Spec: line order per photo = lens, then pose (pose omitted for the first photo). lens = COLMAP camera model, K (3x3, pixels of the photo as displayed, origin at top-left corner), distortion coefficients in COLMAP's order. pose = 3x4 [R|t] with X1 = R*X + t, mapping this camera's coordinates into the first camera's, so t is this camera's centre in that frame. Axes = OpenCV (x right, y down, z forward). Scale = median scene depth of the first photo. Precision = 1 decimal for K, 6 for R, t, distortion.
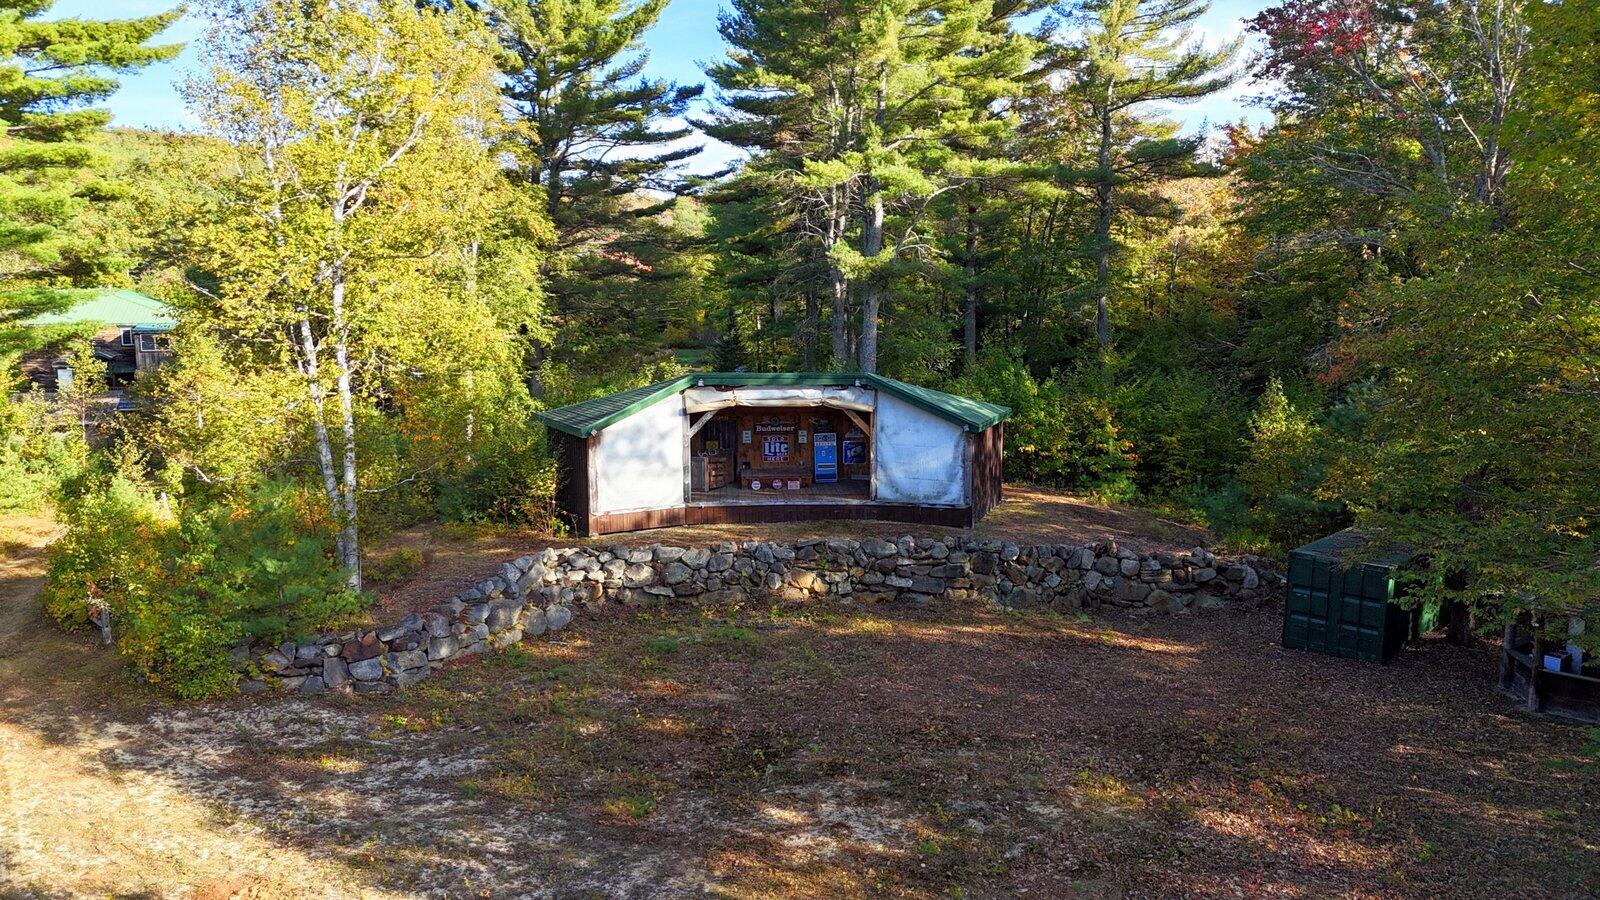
lens RADIAL K [[1168.3, 0, 807.0], [0, 1168.3, 445.0], [0, 0, 1]] dist [0.132331, -0.192578]
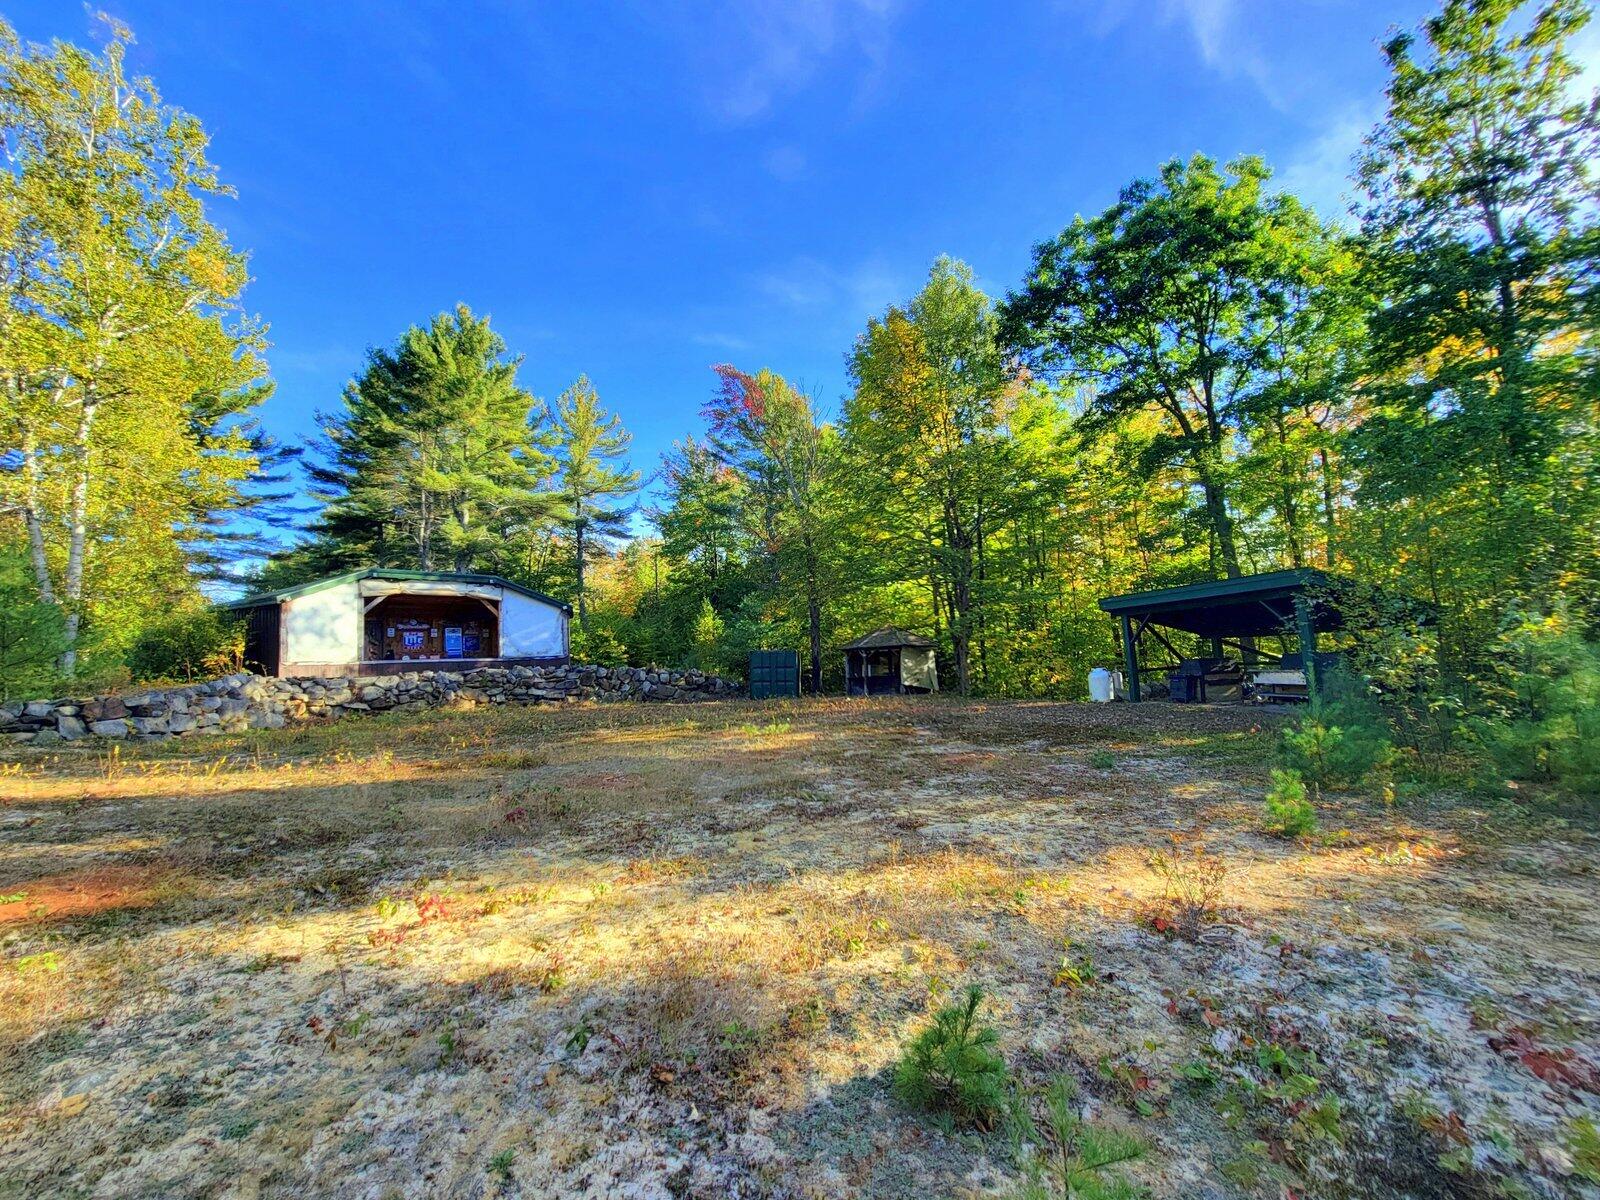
lens RADIAL K [[651.1, 0, 792.8], [0, 651.1, 603.4], [0, 0, 1]] dist [-0.008954, 0.010145]
pose [[0.783490, 0.025826, 0.620868, -0.183080], [0.121028, 0.973660, -0.193230, 0.195848], [-0.609504, 0.226536, 0.759727, 0.089997]]
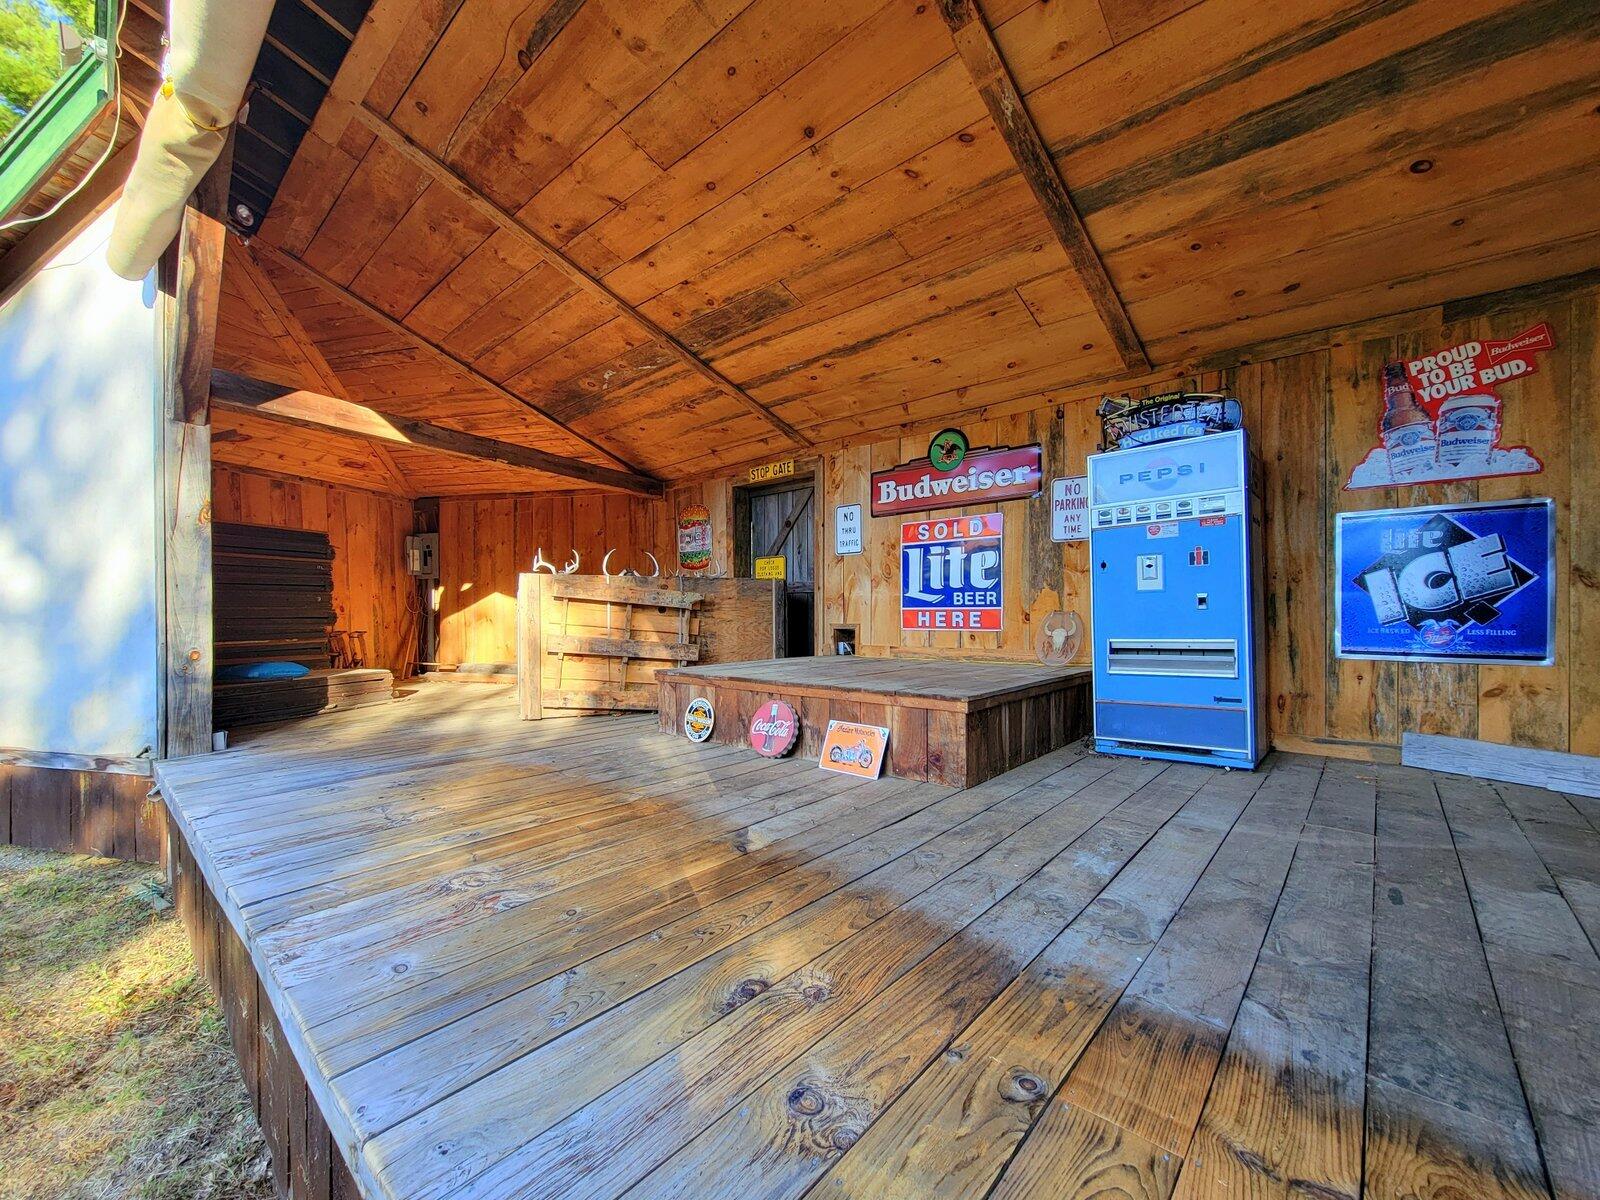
lens RADIAL K [[651.4, 0, 798.5], [0, 651.4, 615.4], [0, 0, 1]] dist [-0.004832, -0.000240]
pose [[0.703169, 0.006173, -0.710996, 0.048132], [-0.079744, 0.994338, -0.070234, 0.025545], [0.706537, 0.106084, 0.699680, 1.010953]]
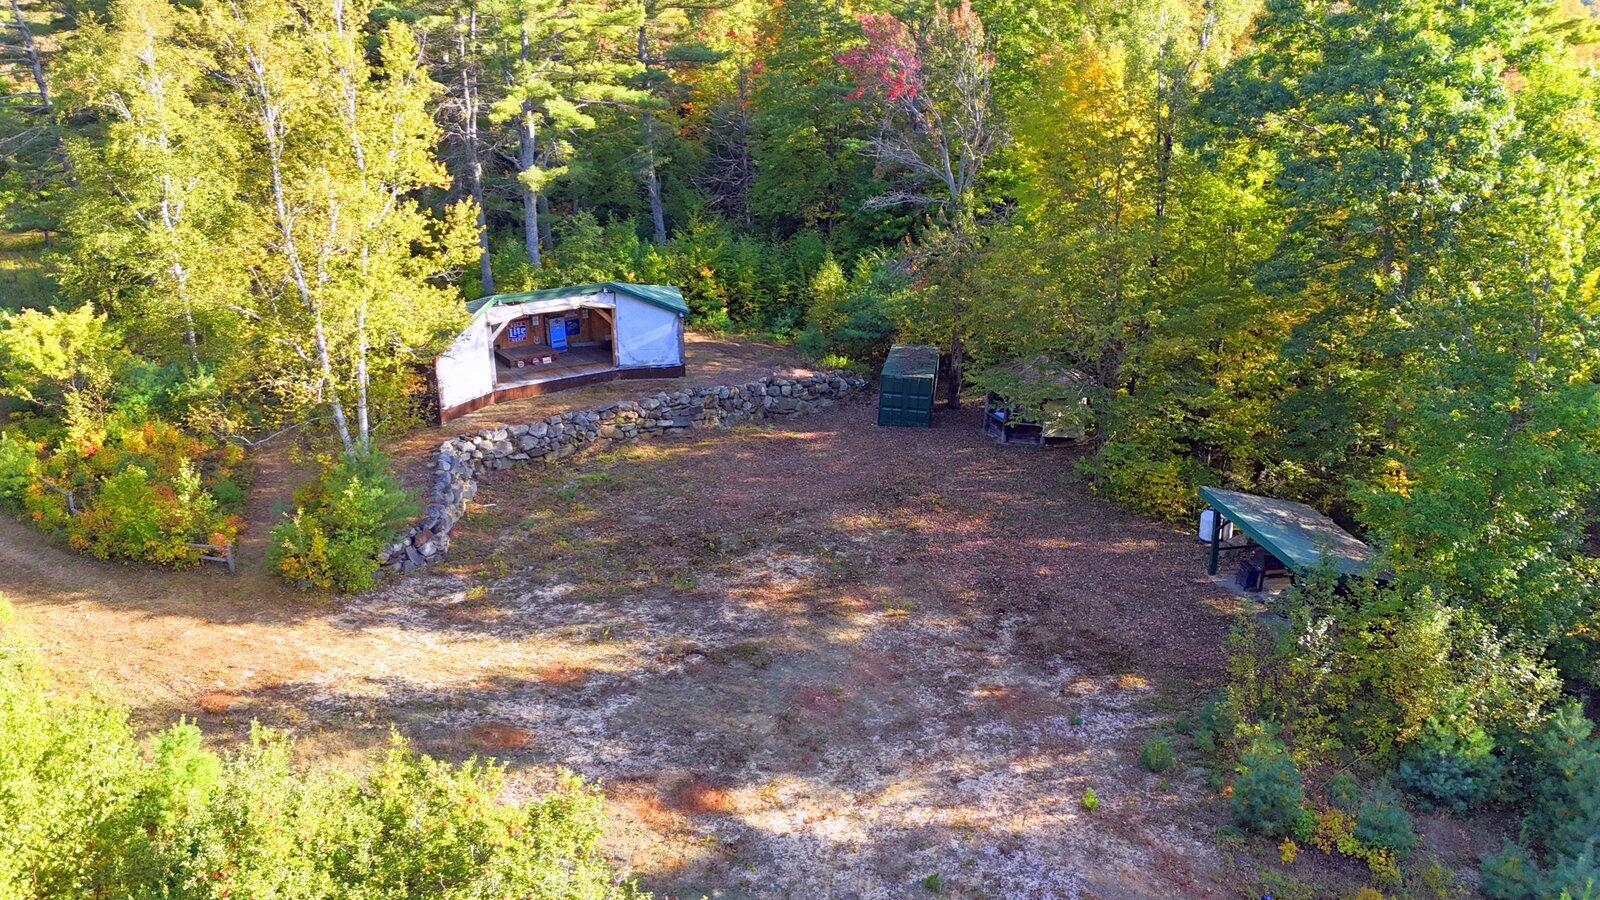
lens RADIAL K [[1168.3, 0, 807.0], [0, 1168.3, 445.0], [0, 0, 1]] dist [0.132331, -0.192578]
pose [[0.846627, -0.174070, 0.502915, -0.508781], [0.055429, 0.968698, 0.241977, -0.204722], [-0.529293, -0.176988, 0.829774, -0.368540]]
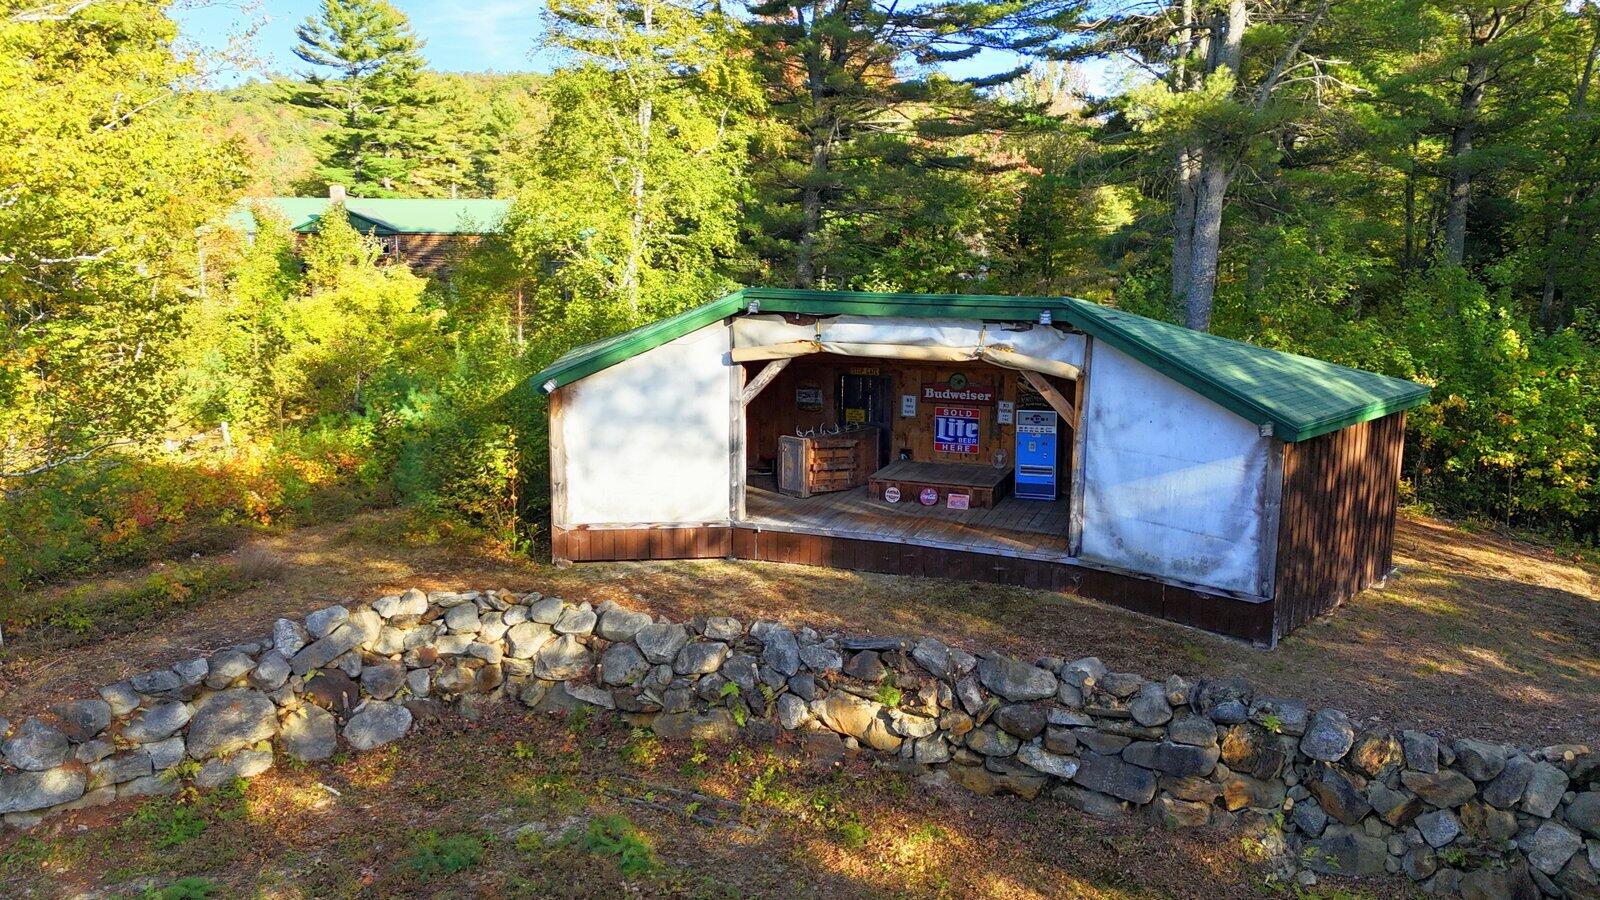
lens RADIAL K [[1168.3, 0, 807.0], [0, 1168.3, 445.0], [0, 0, 1]] dist [0.132331, -0.192578]
pose [[0.912152, 0.084418, -0.401064, 0.154287], [-0.060505, 0.995572, 0.071944, -0.029674], [0.405362, -0.041357, 0.913220, 0.508413]]
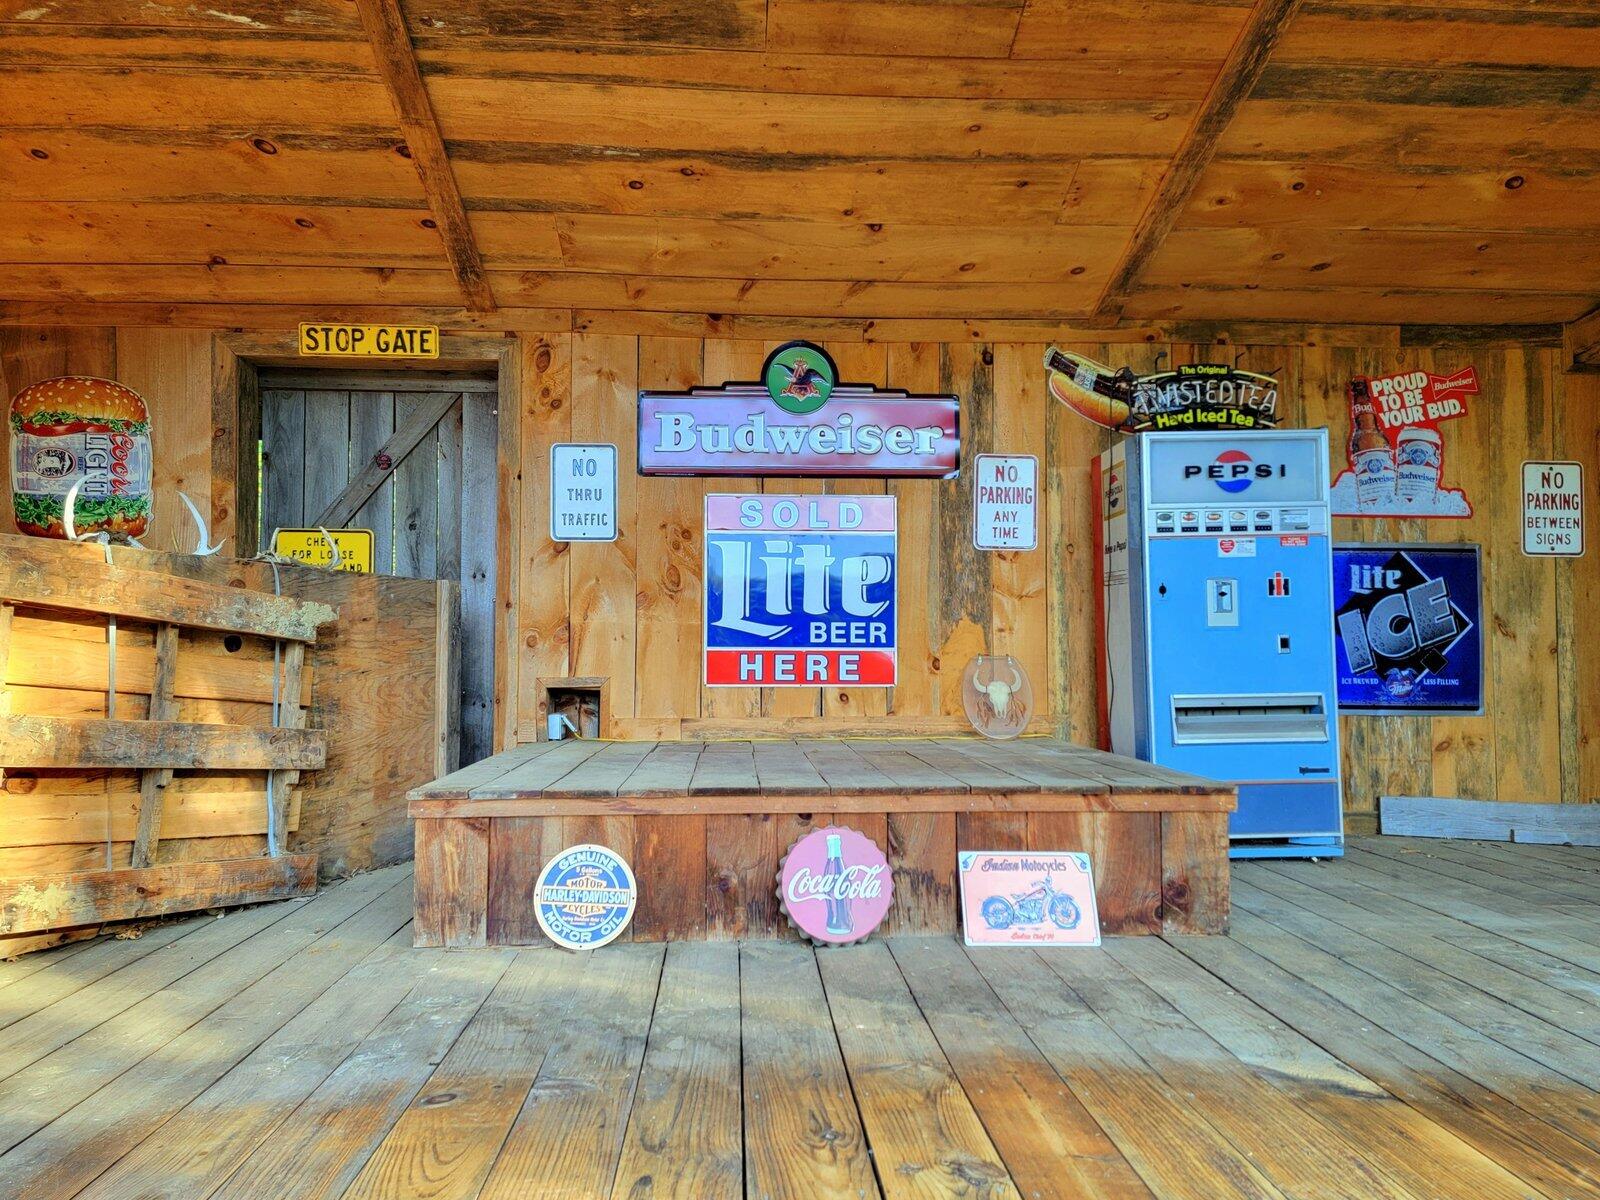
lens RADIAL K [[1138.5, 0, 793.0], [0, 1138.5, 615.9], [0, 0, 1]] dist [0.100851, -0.082182]
pose [[0.999944, 0.008007, -0.006919, -0.030453], [-0.008966, 0.988331, -0.152056, 0.029215], [0.005620, 0.152110, 0.988348, 0.990254]]
